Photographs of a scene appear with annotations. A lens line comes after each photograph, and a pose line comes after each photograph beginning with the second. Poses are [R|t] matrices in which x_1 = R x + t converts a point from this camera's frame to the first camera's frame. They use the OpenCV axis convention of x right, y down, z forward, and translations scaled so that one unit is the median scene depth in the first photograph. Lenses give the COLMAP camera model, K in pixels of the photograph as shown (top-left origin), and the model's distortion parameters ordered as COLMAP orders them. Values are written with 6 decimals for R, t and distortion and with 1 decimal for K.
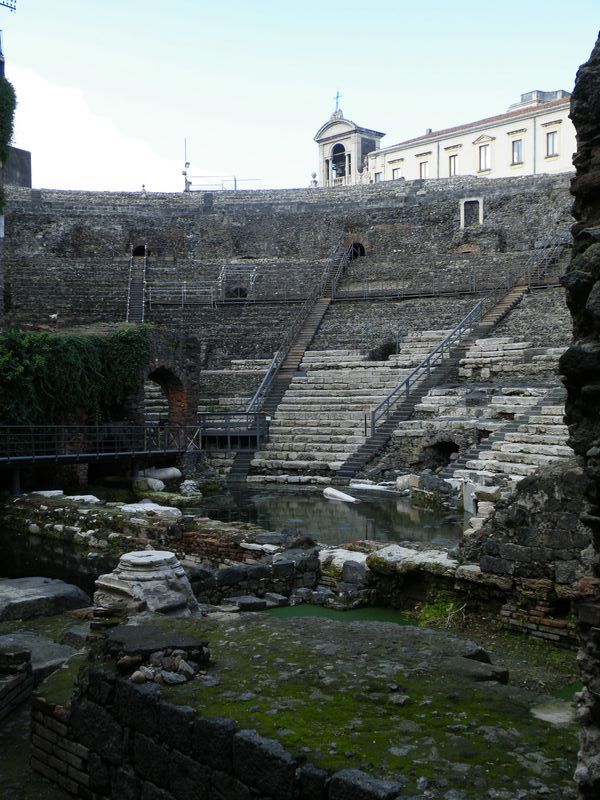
lens RADIAL K [[961.2, 0, 300.0], [0, 961.2, 400.0], [0, 0, 1]] dist [0.081638, 0.006088]
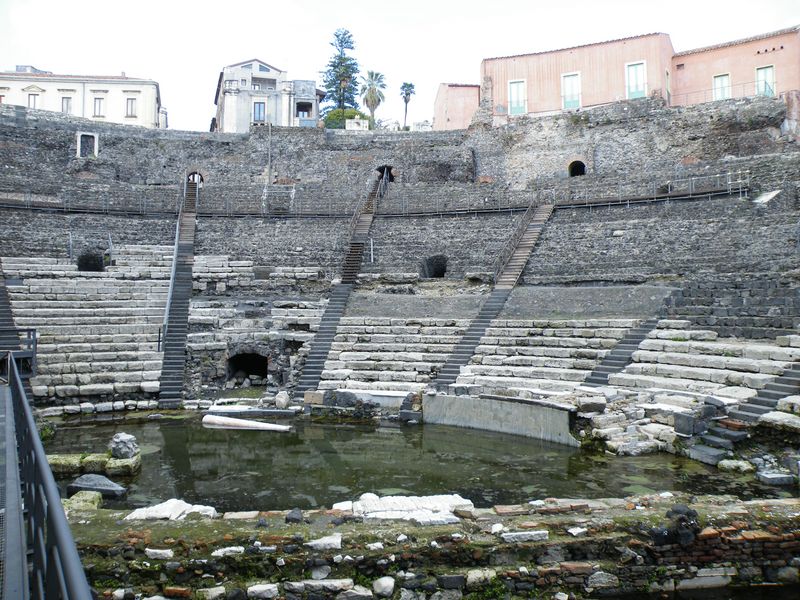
lens RADIAL K [[630.5, 0, 400.0], [0, 630.5, 300.0], [0, 0, 1]] dist [-0.152011, 0.119405]
pose [[0.600546, 0.013390, 0.799478, -0.253641], [0.000946, 0.999847, -0.017456, -0.001069], [-0.799589, 0.011240, 0.600442, 0.435607]]
